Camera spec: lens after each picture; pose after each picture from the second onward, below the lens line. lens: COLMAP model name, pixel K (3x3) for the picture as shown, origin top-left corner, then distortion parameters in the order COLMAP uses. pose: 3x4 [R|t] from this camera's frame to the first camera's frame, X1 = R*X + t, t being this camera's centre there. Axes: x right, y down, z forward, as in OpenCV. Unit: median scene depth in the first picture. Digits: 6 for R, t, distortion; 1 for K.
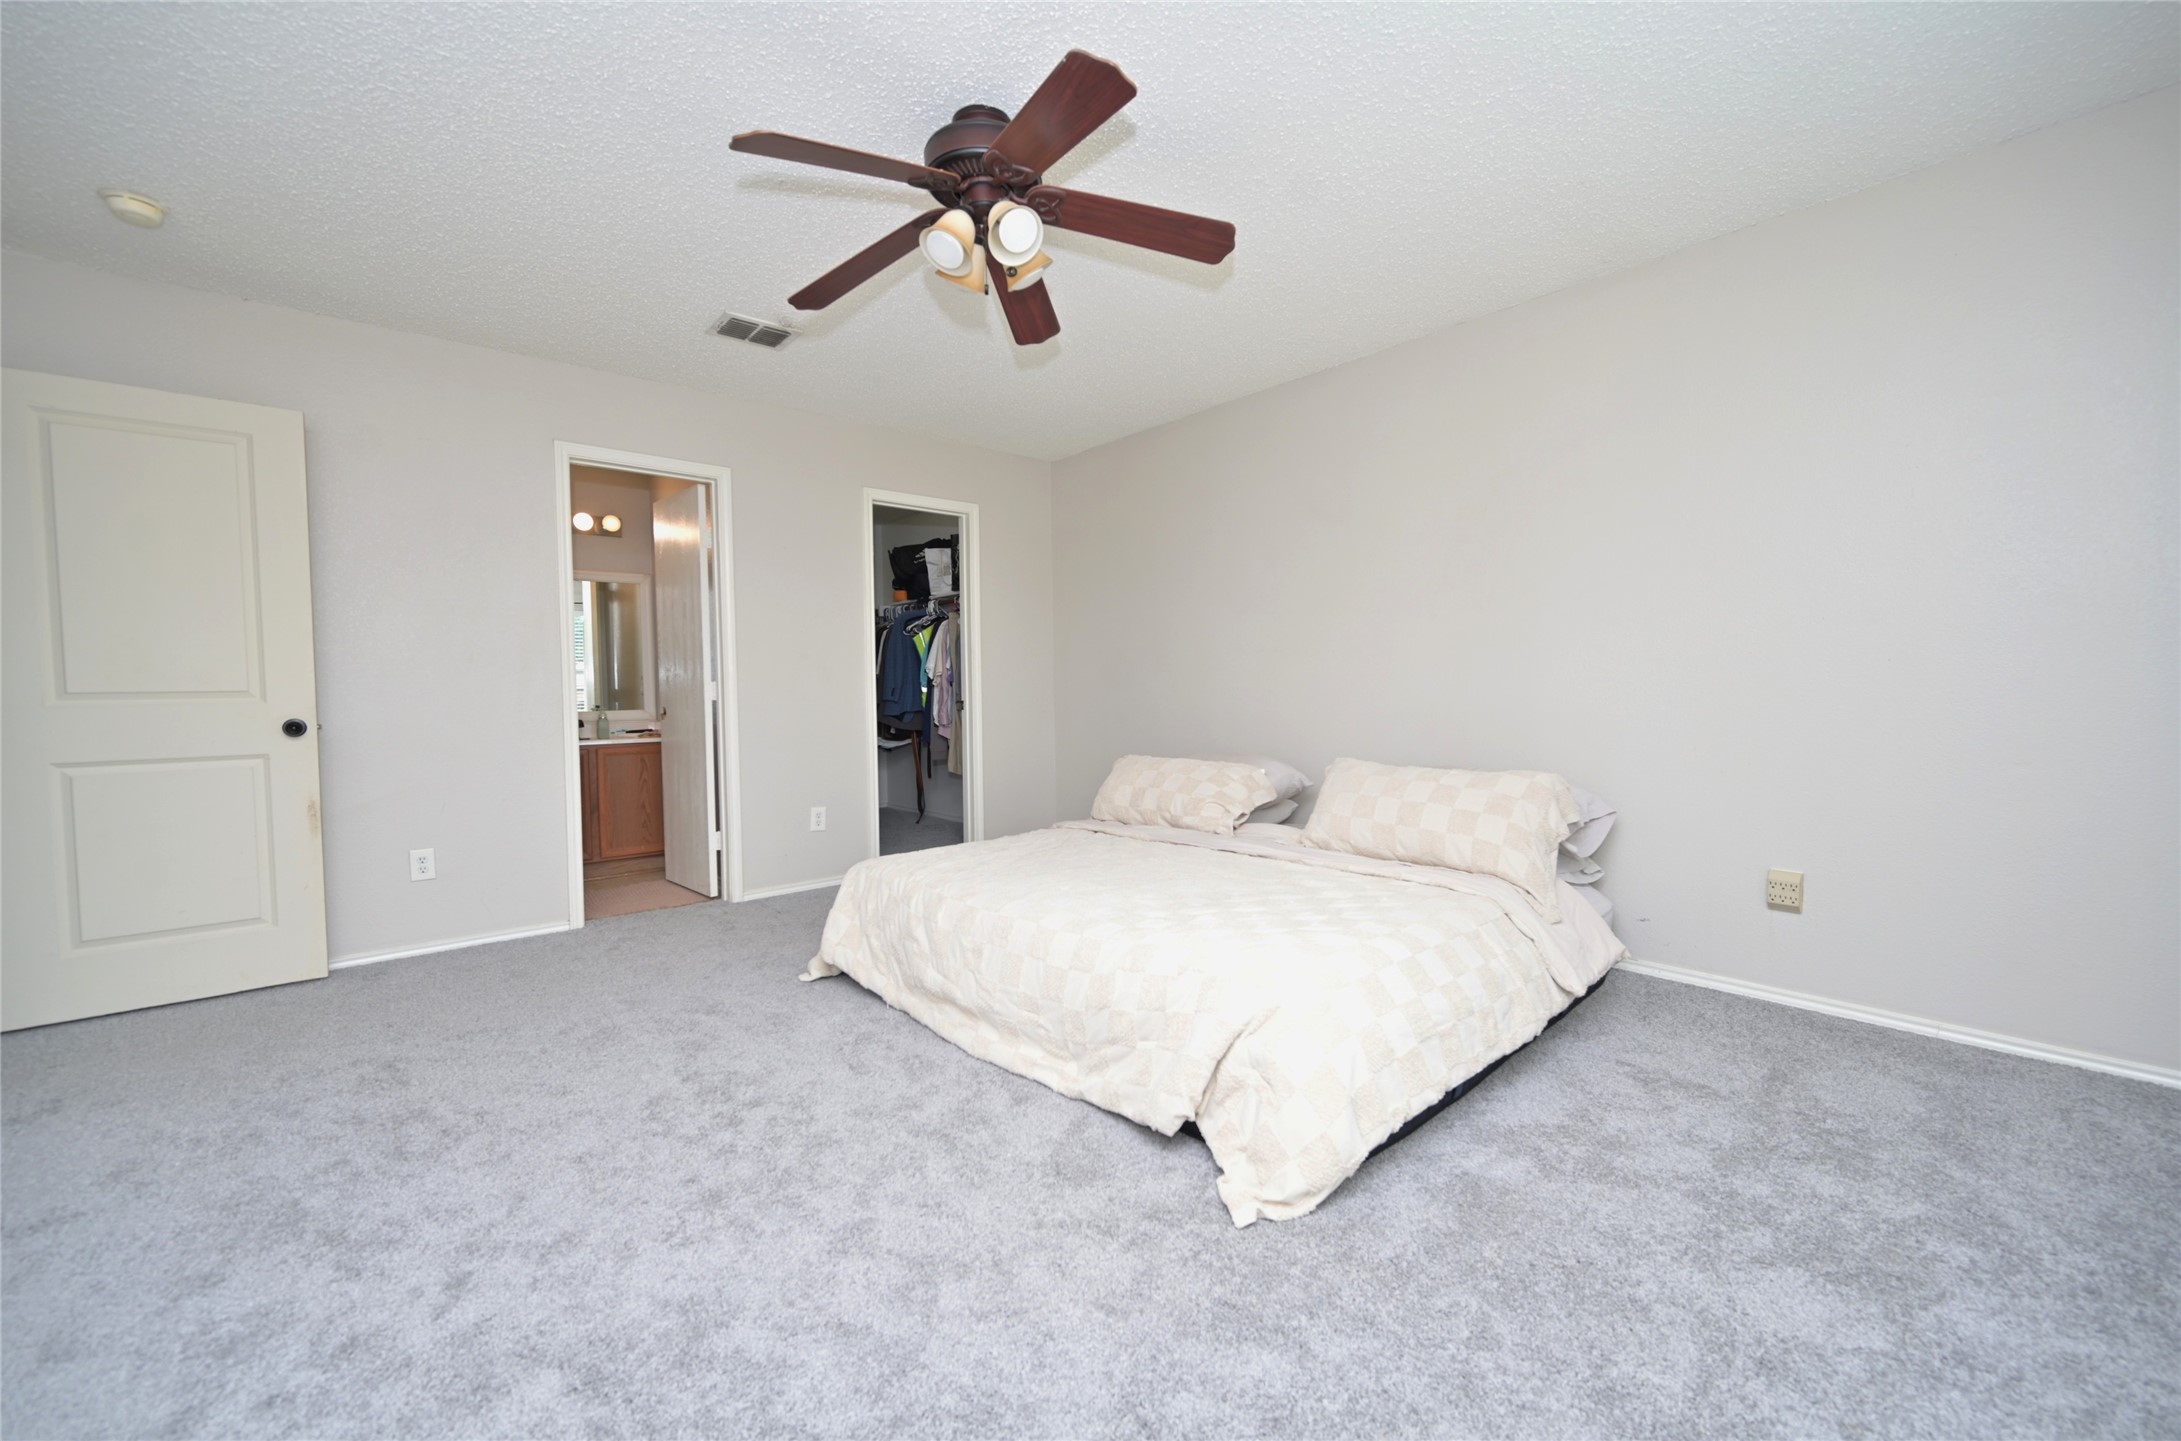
lens RADIAL K [[866.7, 0, 1090.3], [0, 866.7, 726.3], [0, 0, 1]] dist [0.000813, -0.000486]
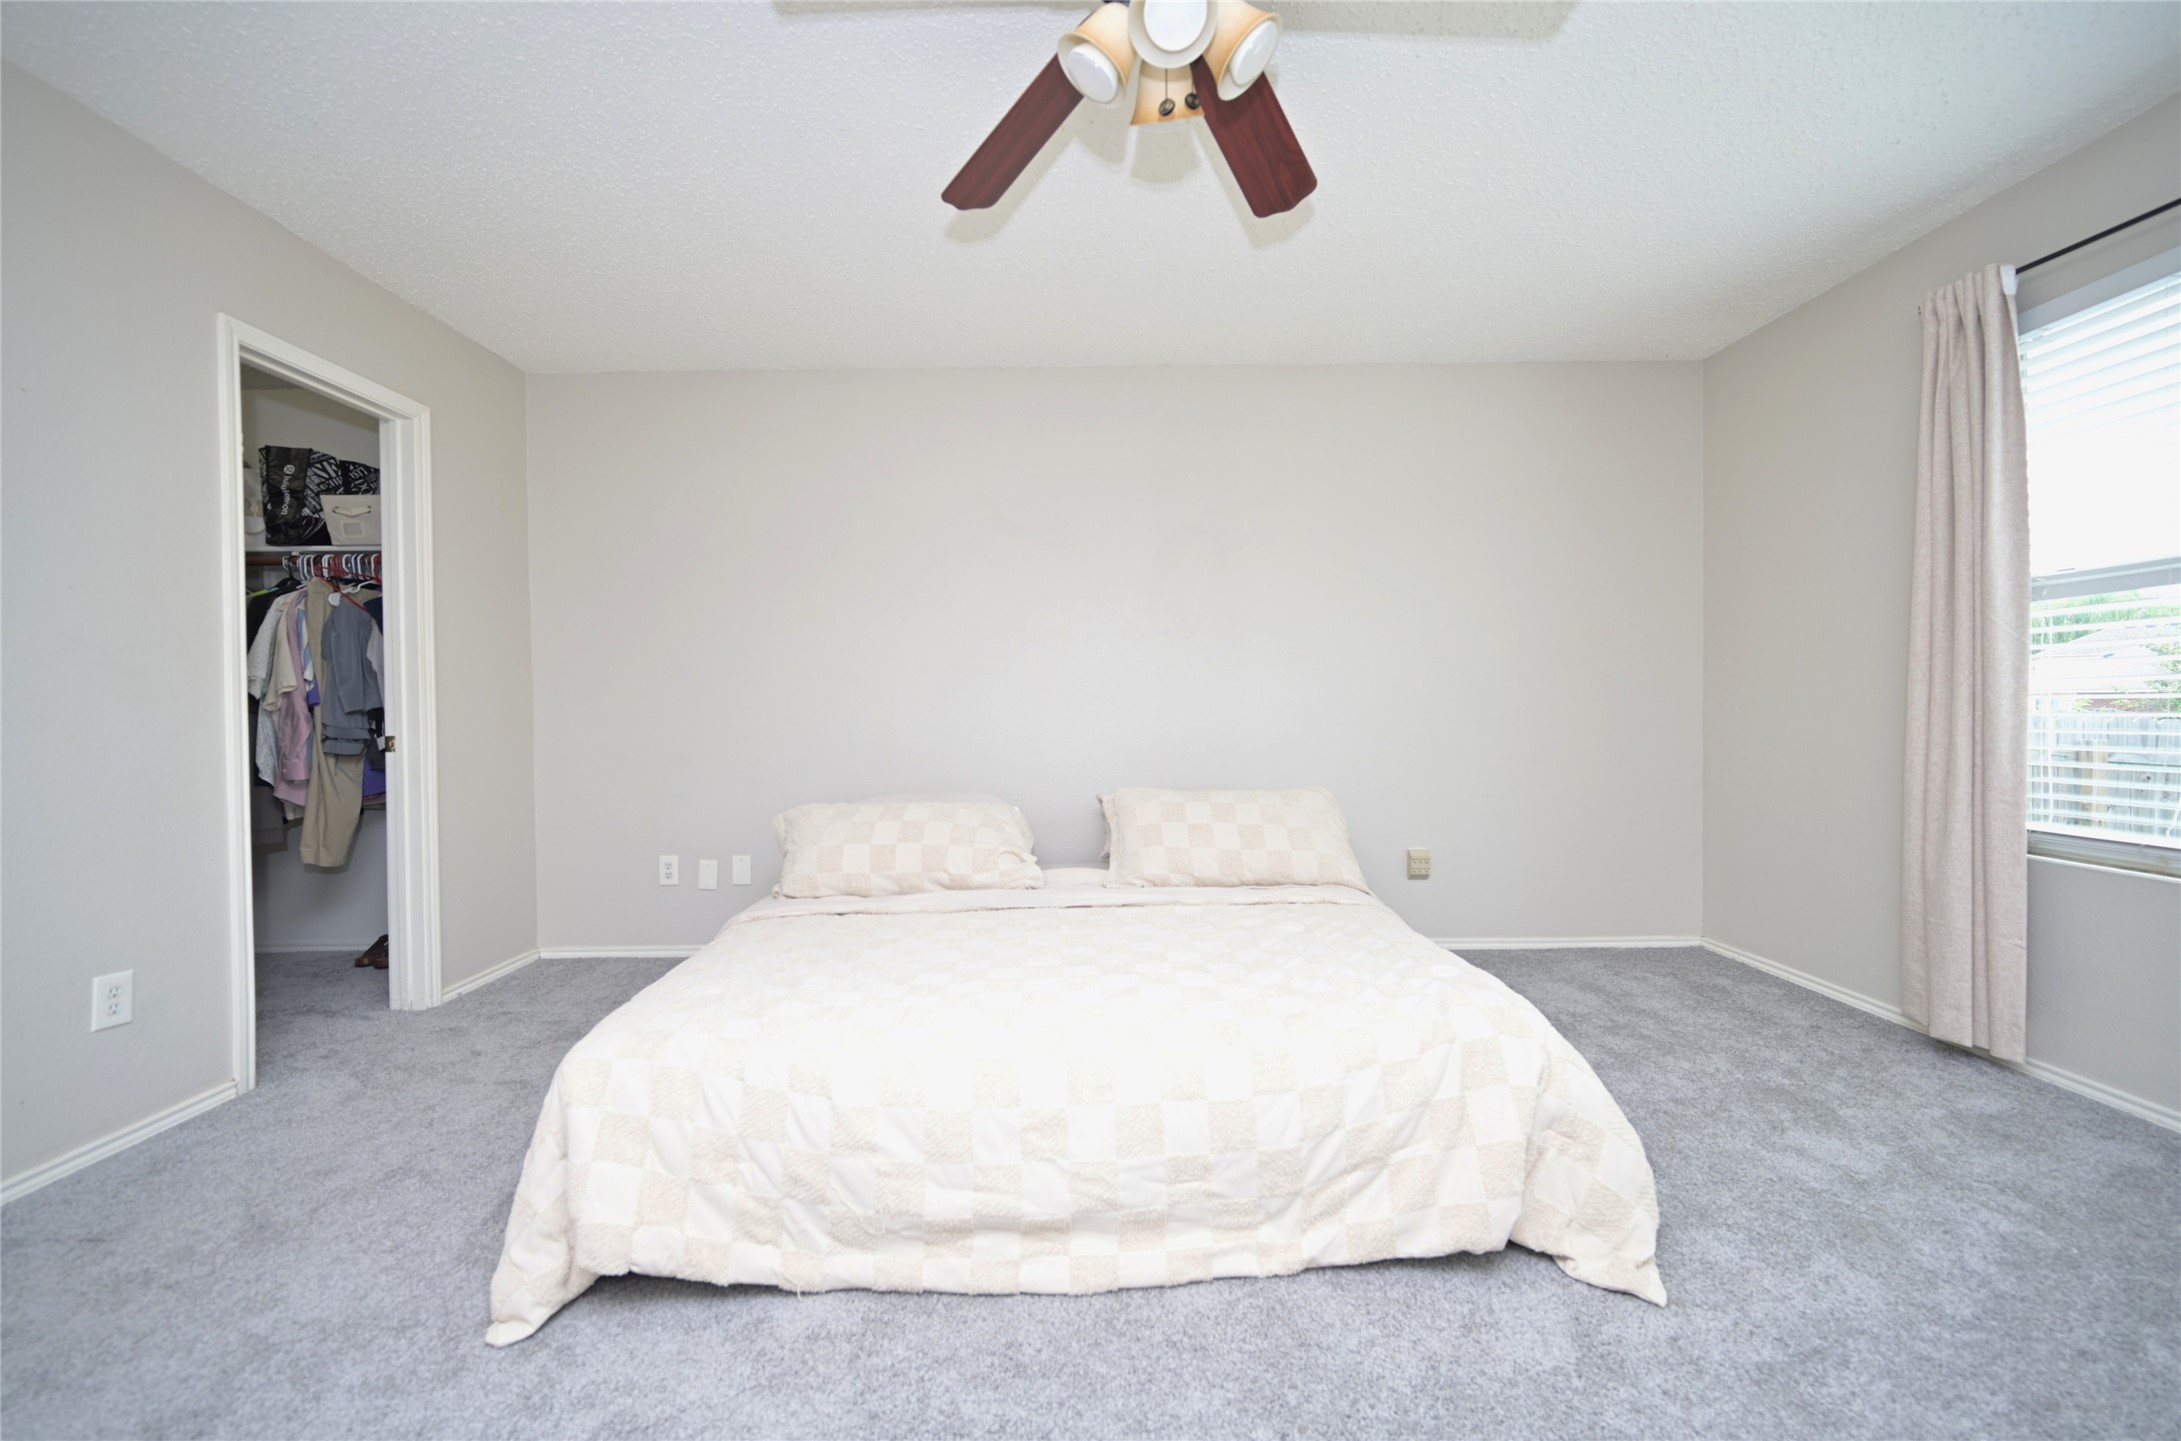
lens RADIAL K [[866.7, 0, 1094.5], [0, 866.7, 722.1], [0, 0, 1]] dist [0.000813, -0.000486]
pose [[0.648531, -0.004803, 0.761173, -0.530649], [0.037240, 0.998983, -0.025425, -0.012480], [-0.760277, 0.044835, 0.648050, 0.504068]]
